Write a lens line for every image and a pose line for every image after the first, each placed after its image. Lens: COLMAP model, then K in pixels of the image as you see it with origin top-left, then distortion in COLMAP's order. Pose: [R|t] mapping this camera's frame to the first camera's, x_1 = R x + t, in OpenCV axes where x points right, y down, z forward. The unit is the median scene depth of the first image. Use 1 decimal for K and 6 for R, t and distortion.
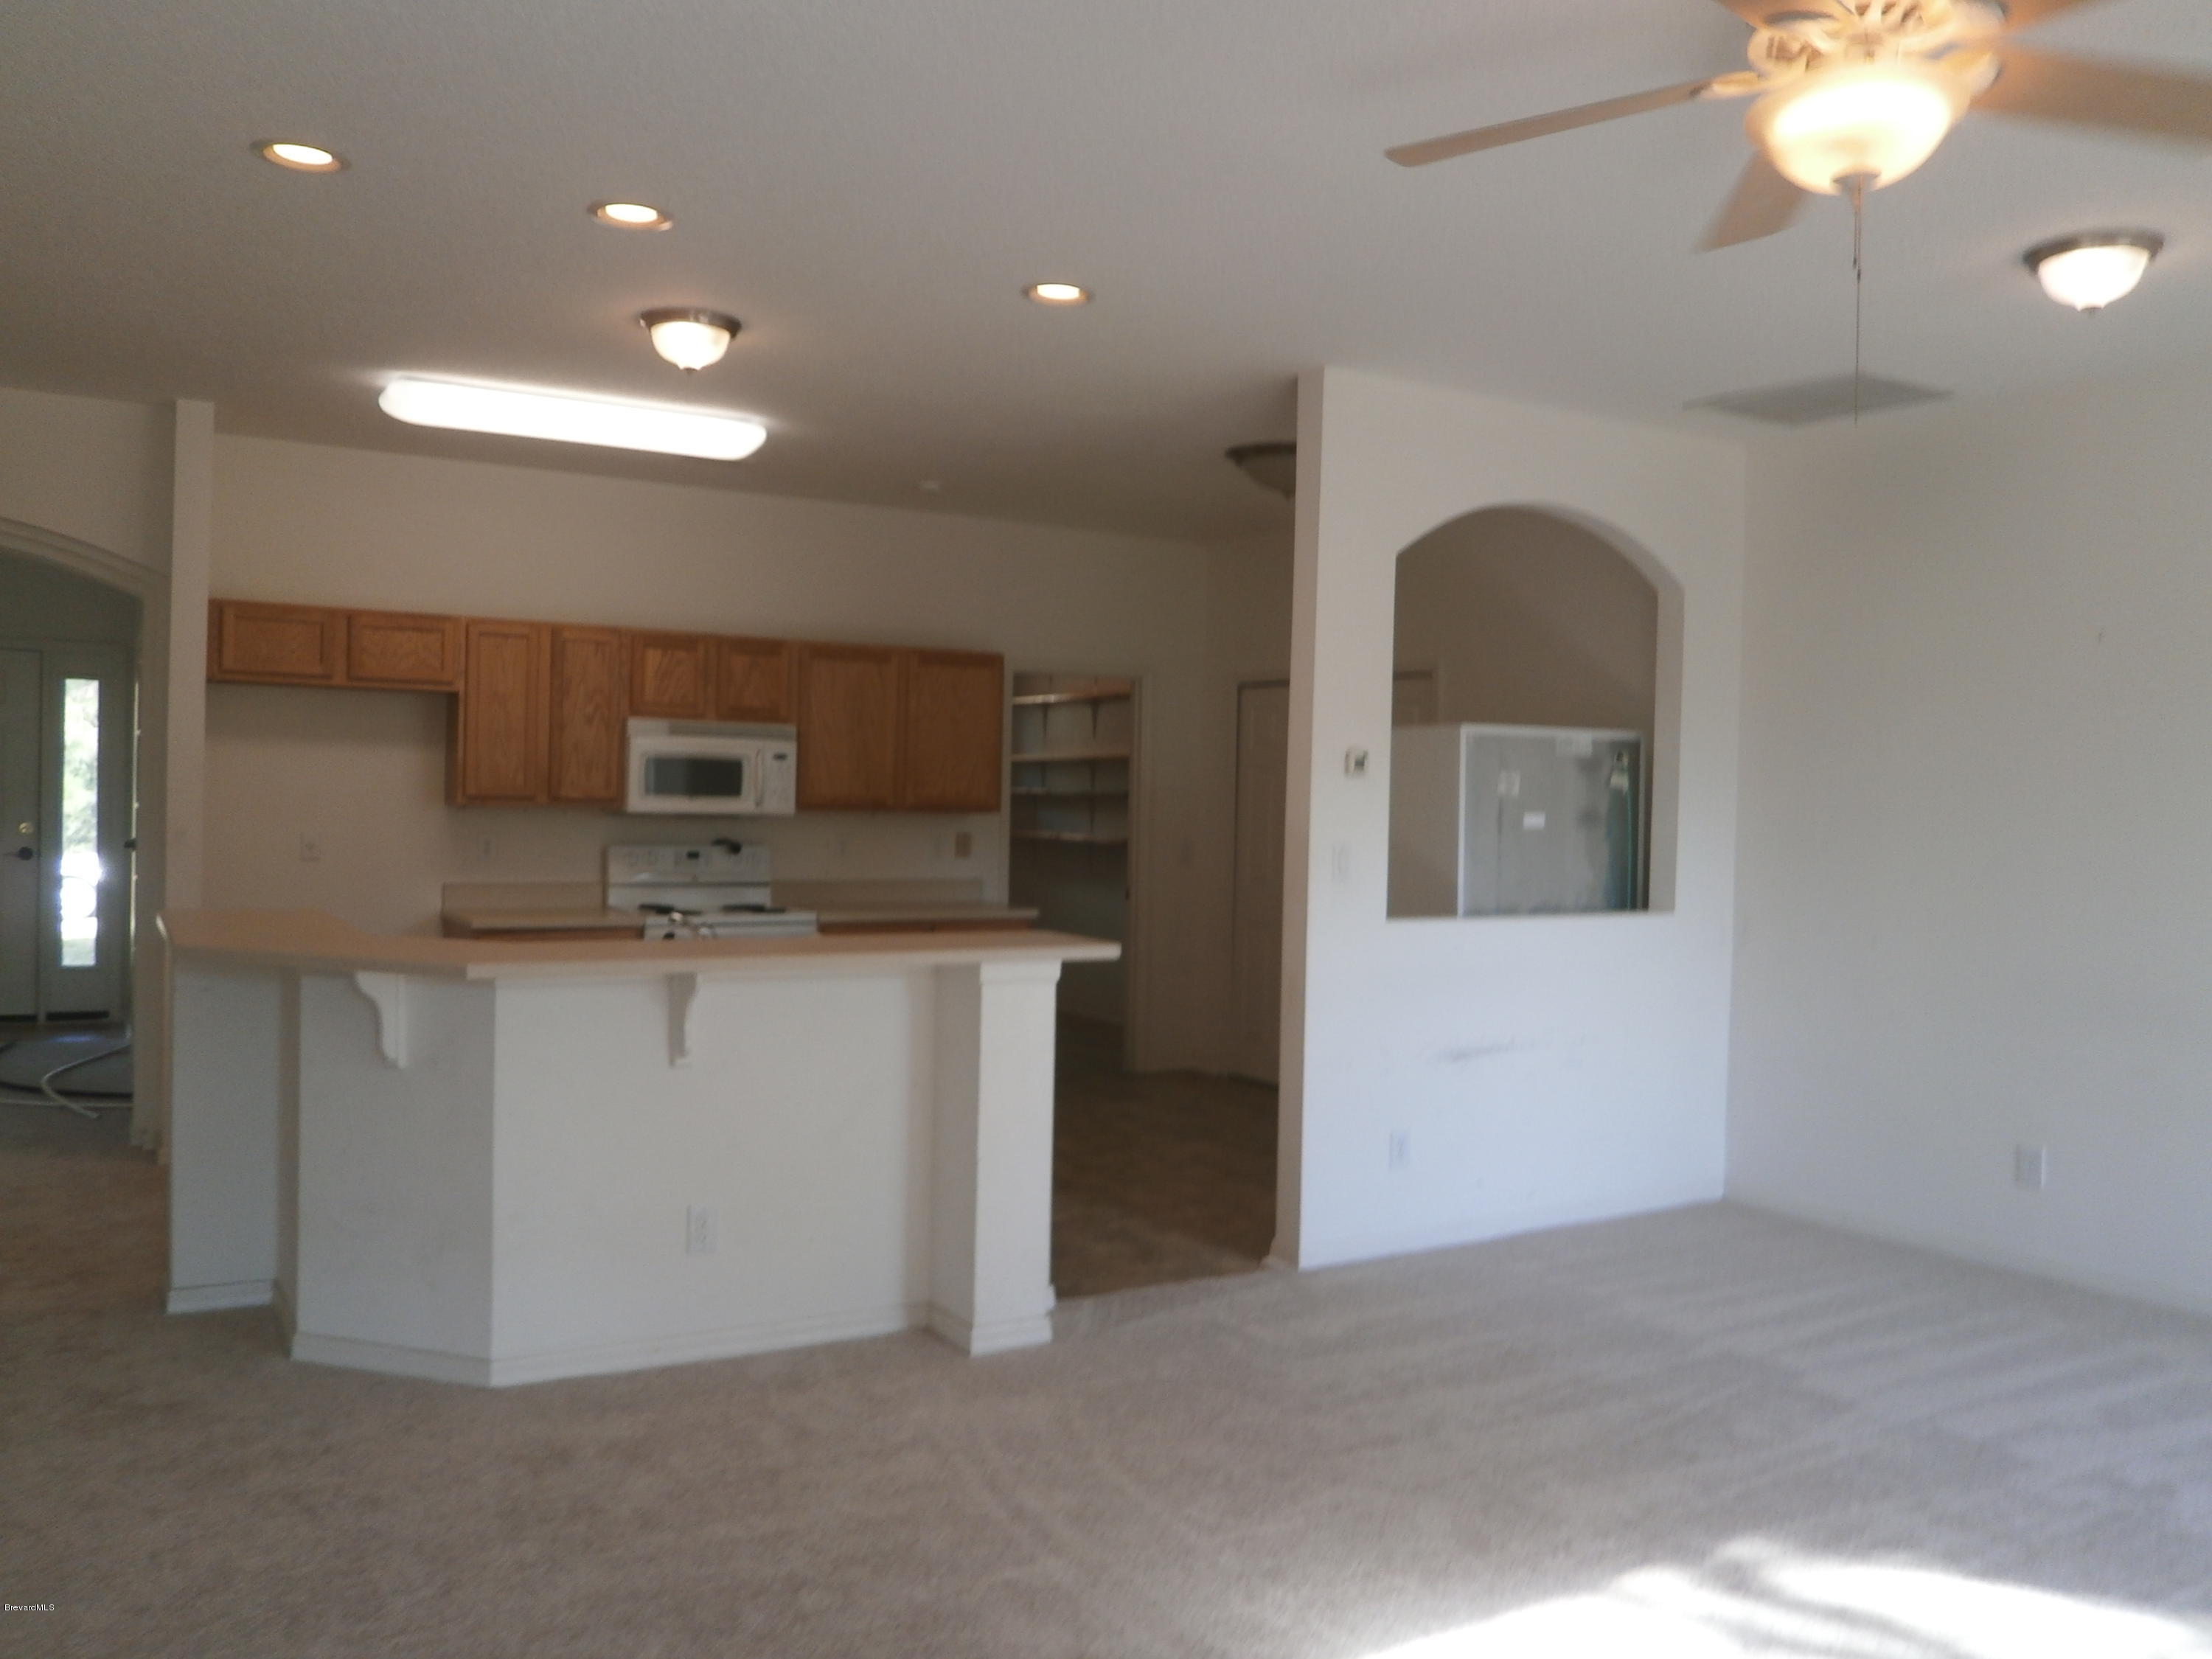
lens RADIAL K [[1826.5, 0, 1035.4], [0, 1826.5, 836.7], [0, 0, 1]] dist [0.031565, -0.004503]
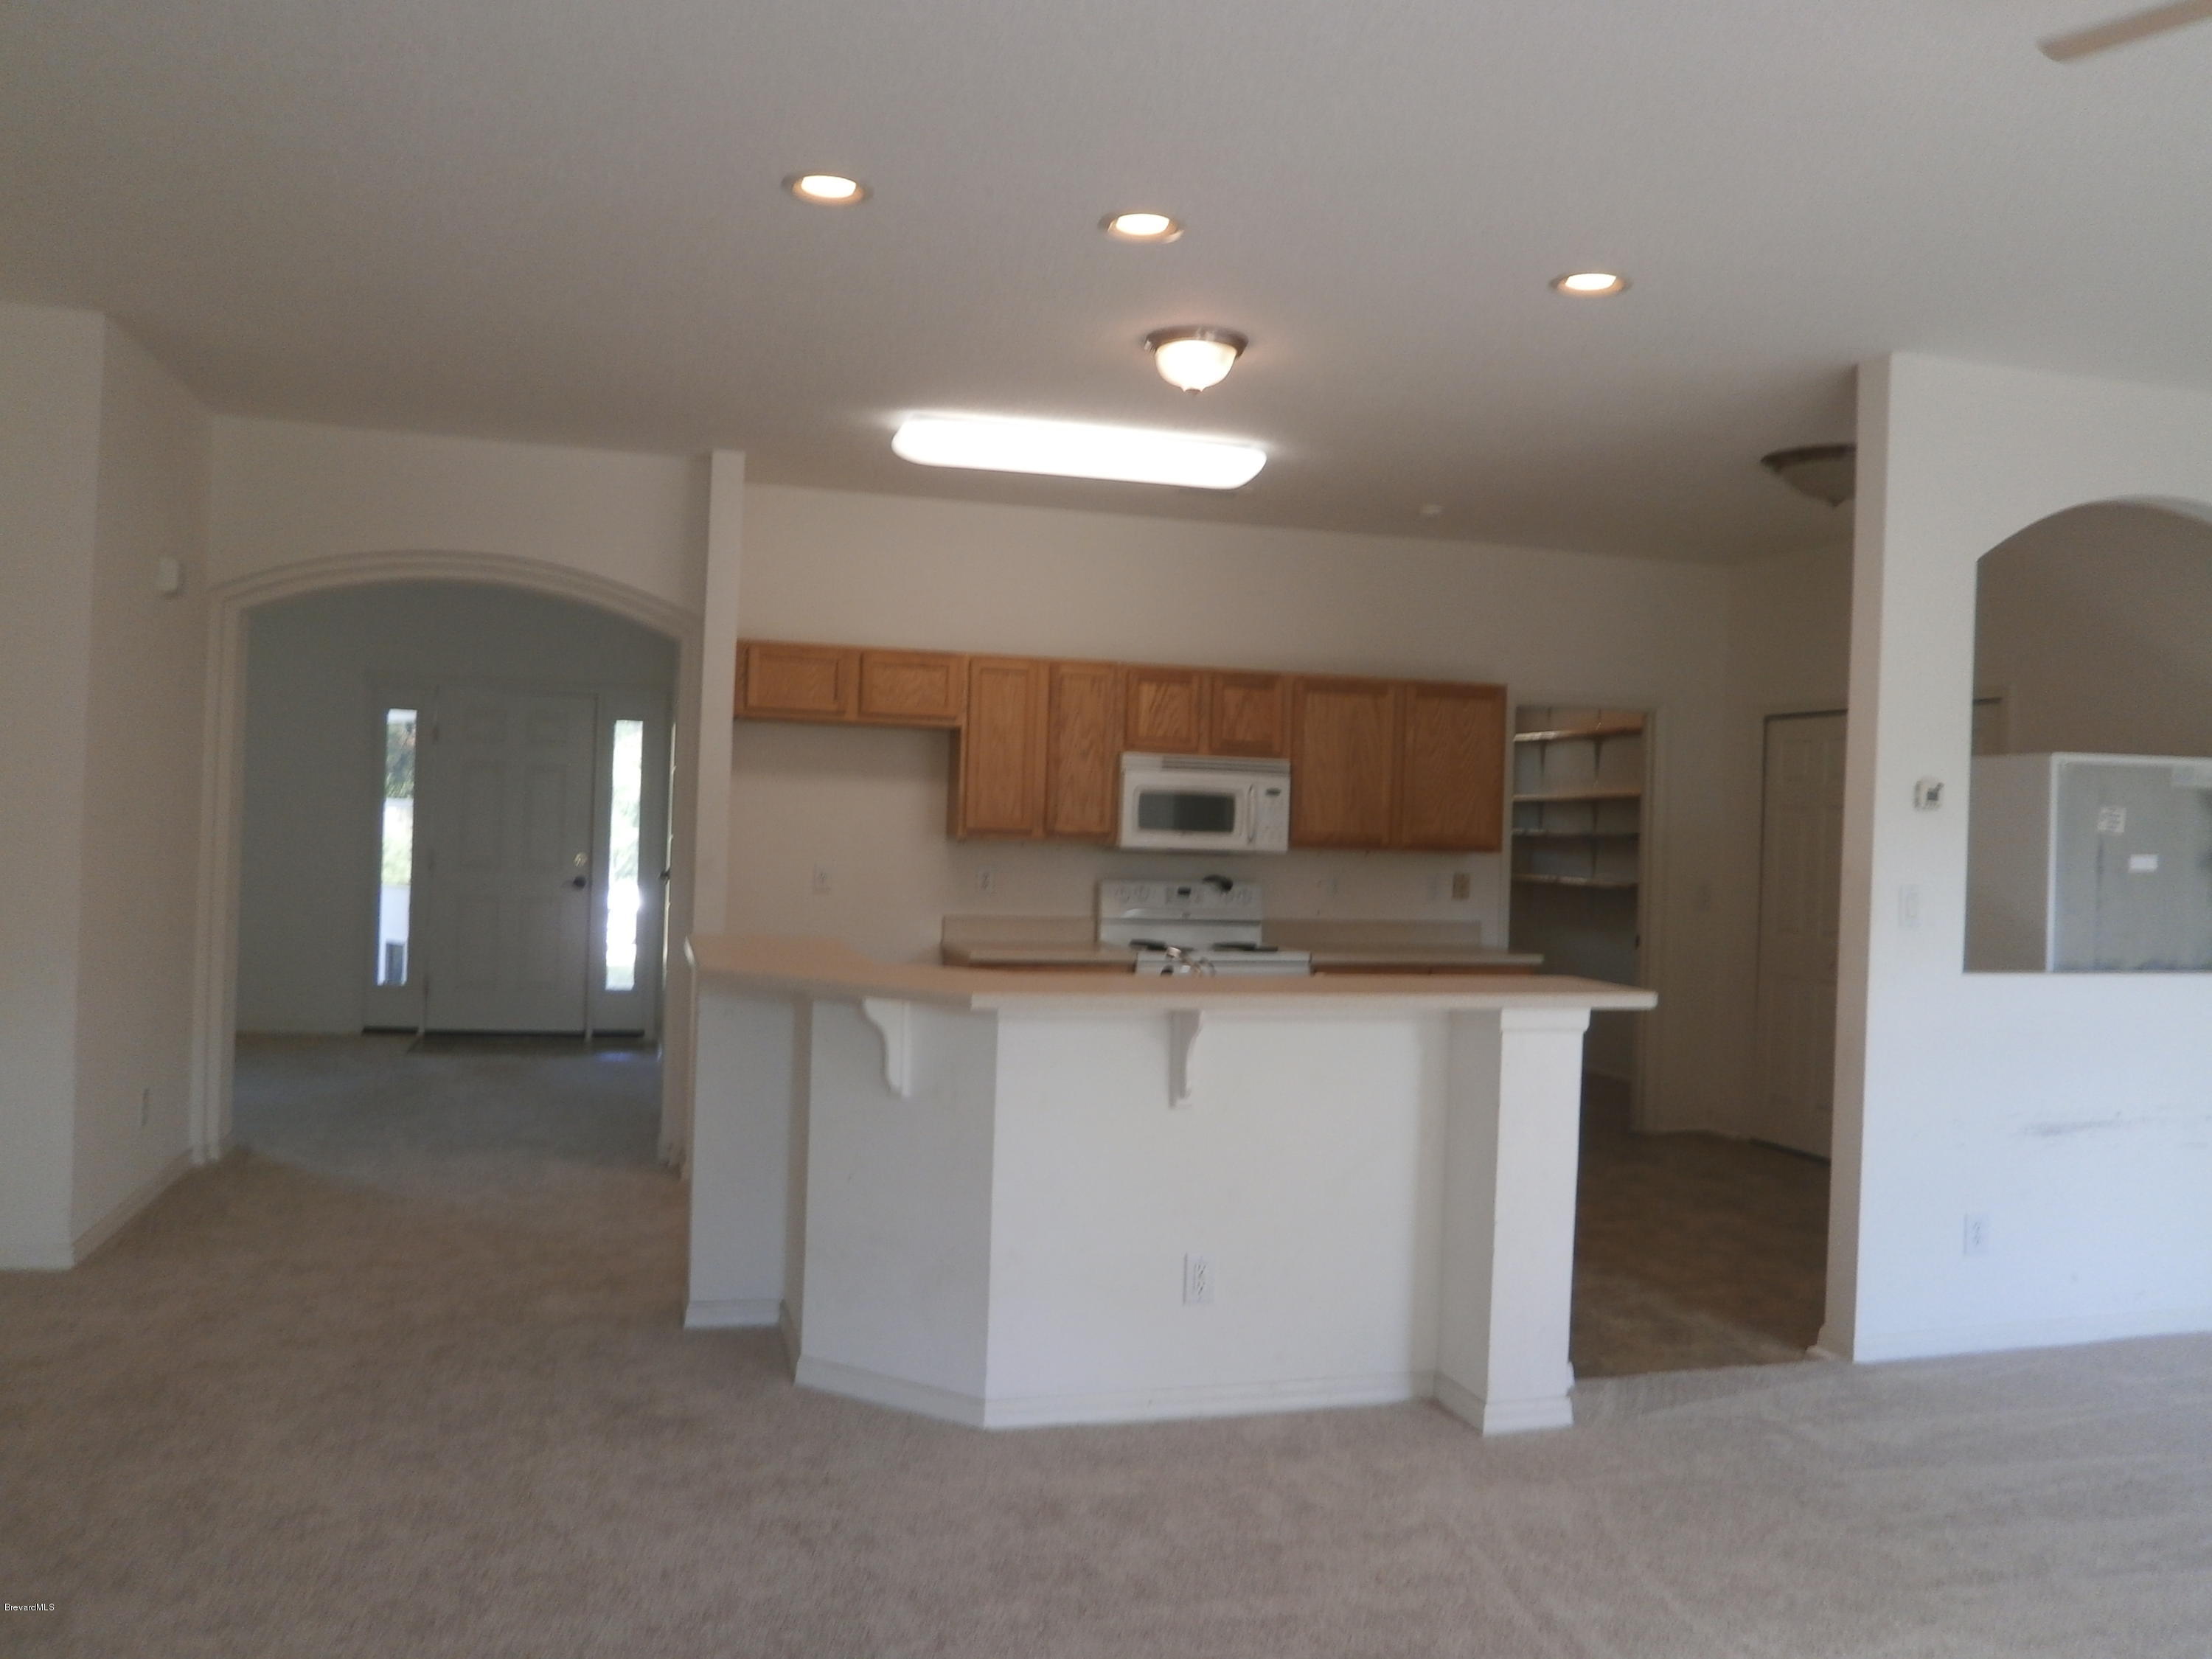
lens RADIAL K [[1800.9, 0, 1106.0], [0, 1800.9, 829.5], [0, 0, 1]] dist [-0.005144, 0.003124]
pose [[0.975389, 0.007007, -0.220381, -0.019539], [-0.013516, 0.999515, -0.028041, 0.005868], [0.220077, 0.030329, 0.975011, 0.056530]]
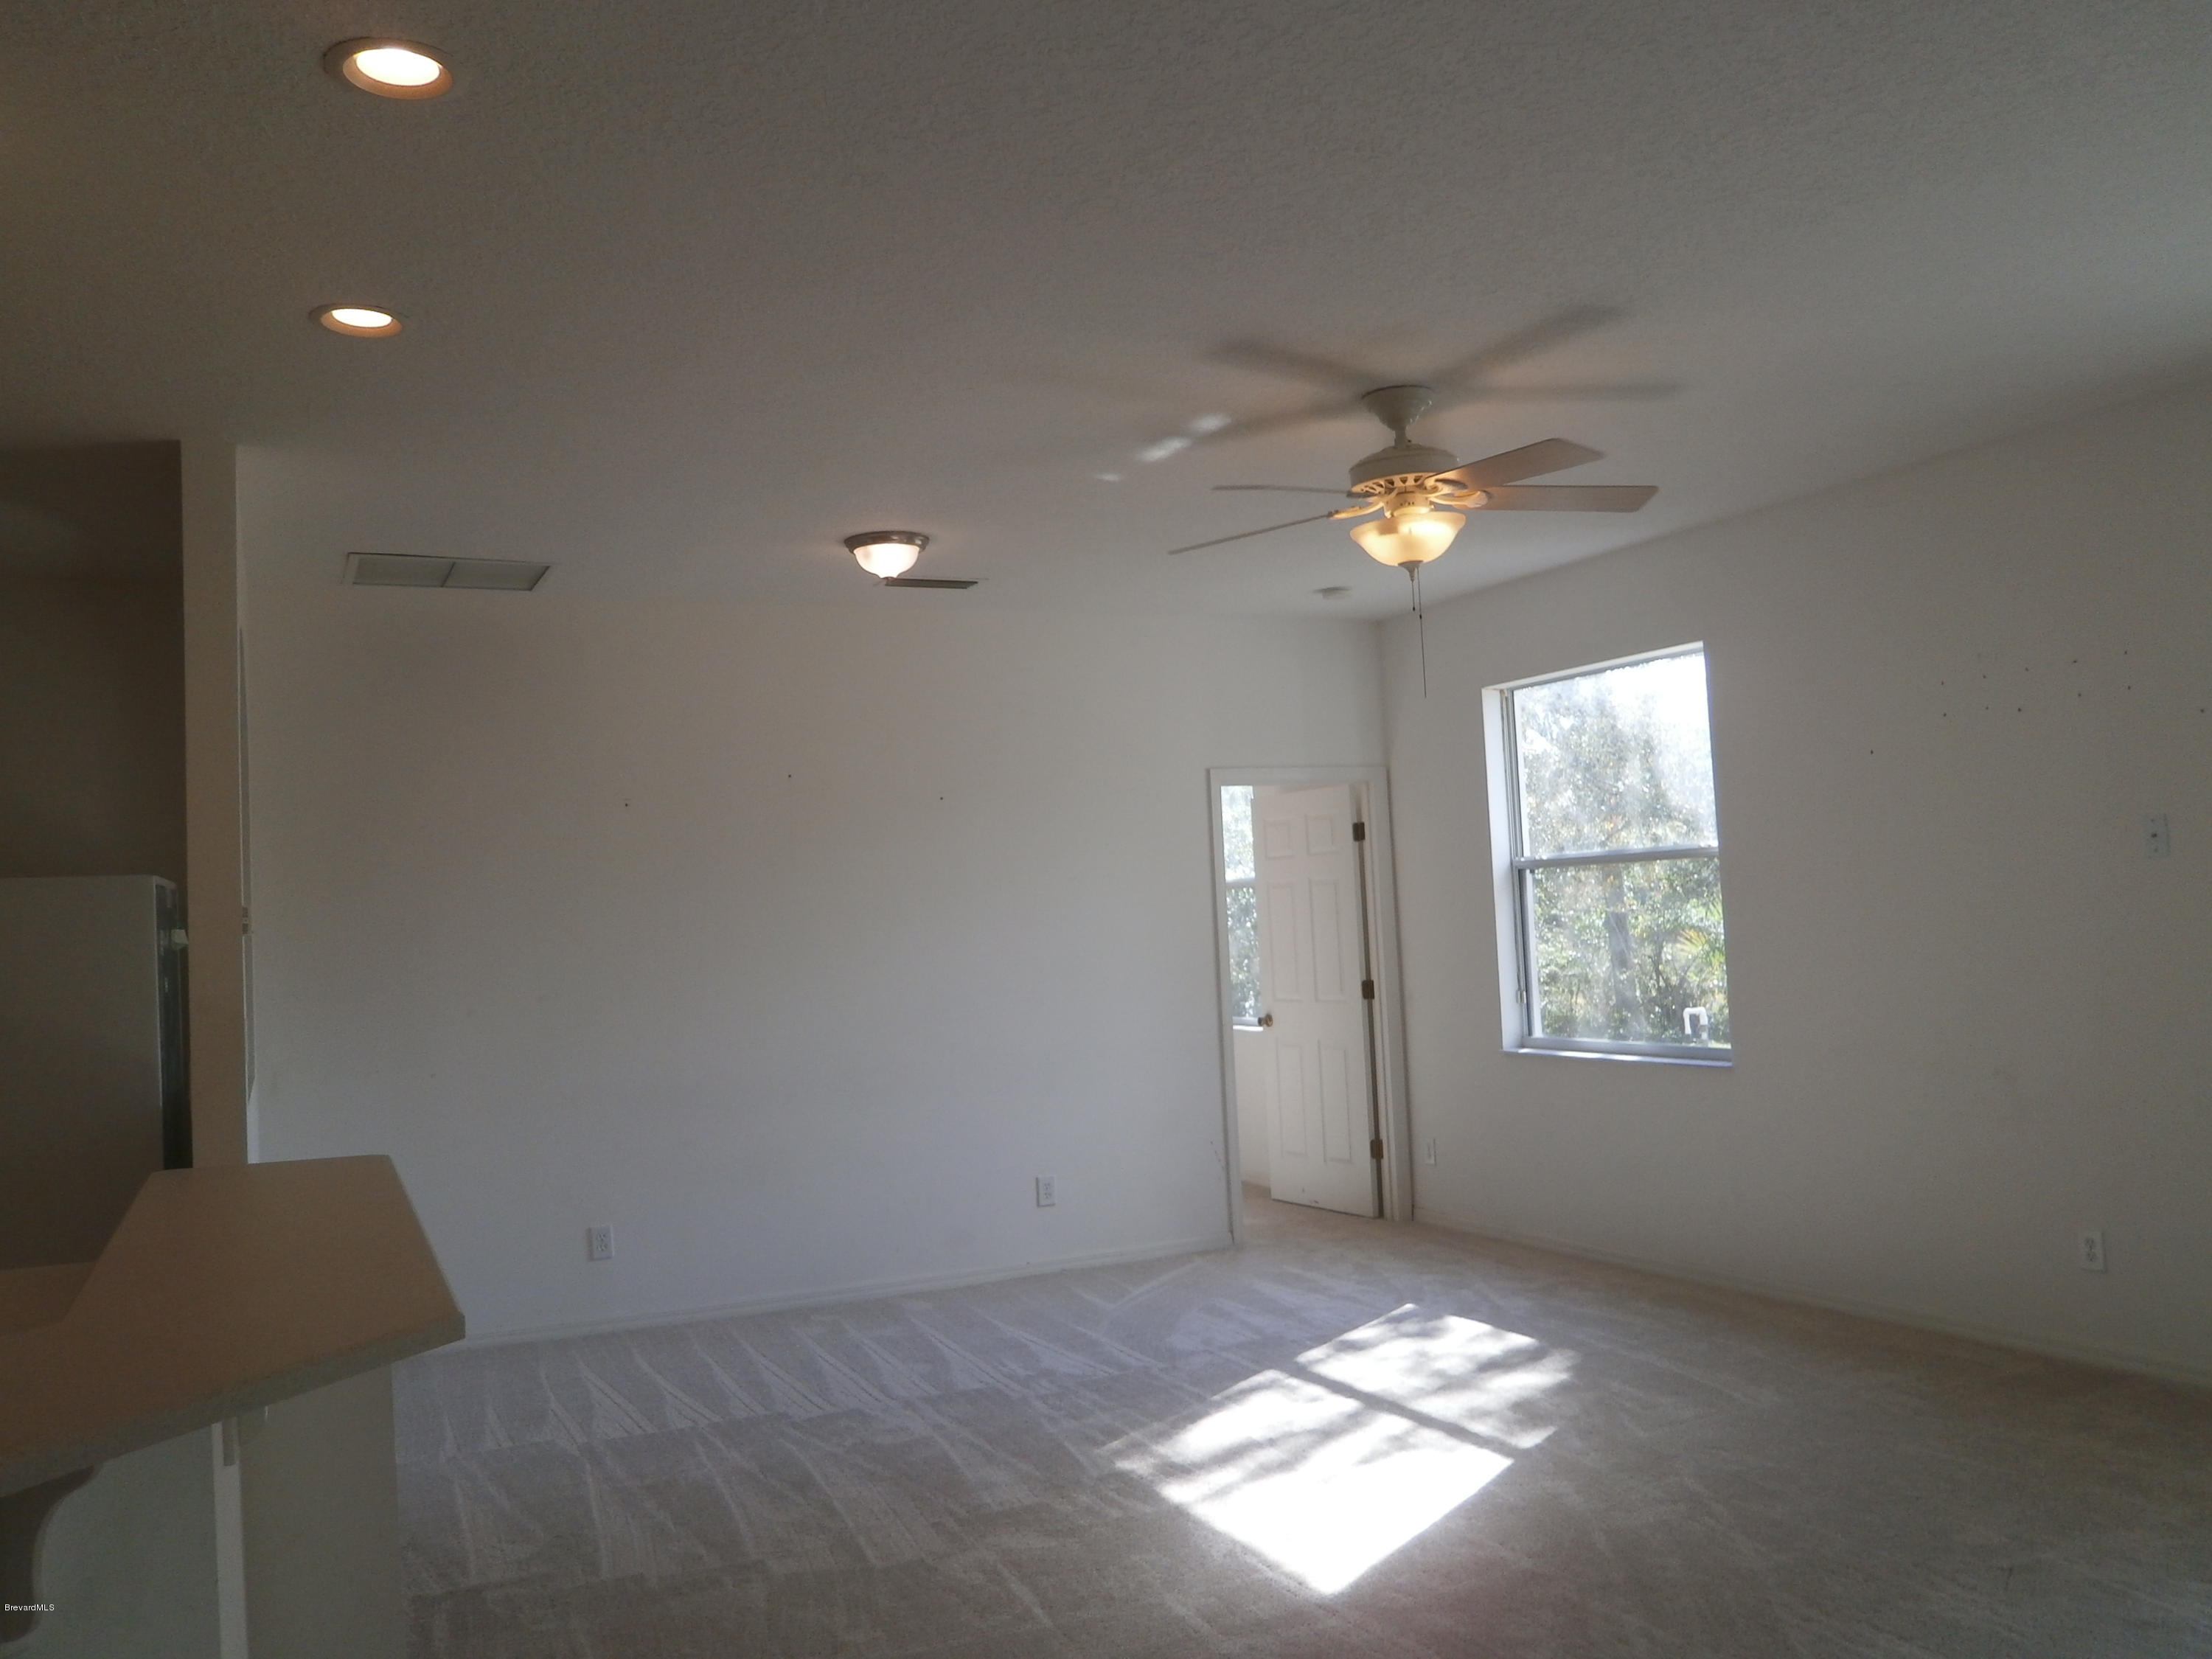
lens RADIAL K [[1800.9, 0, 1106.0], [0, 1800.9, 829.5], [0, 0, 1]] dist [-0.005144, 0.003124]
pose [[0.126868, 0.027238, 0.991546, -0.606750], [0.073569, 0.996611, -0.036790, -0.023241], [-0.989188, 0.077615, 0.124434, 0.507434]]
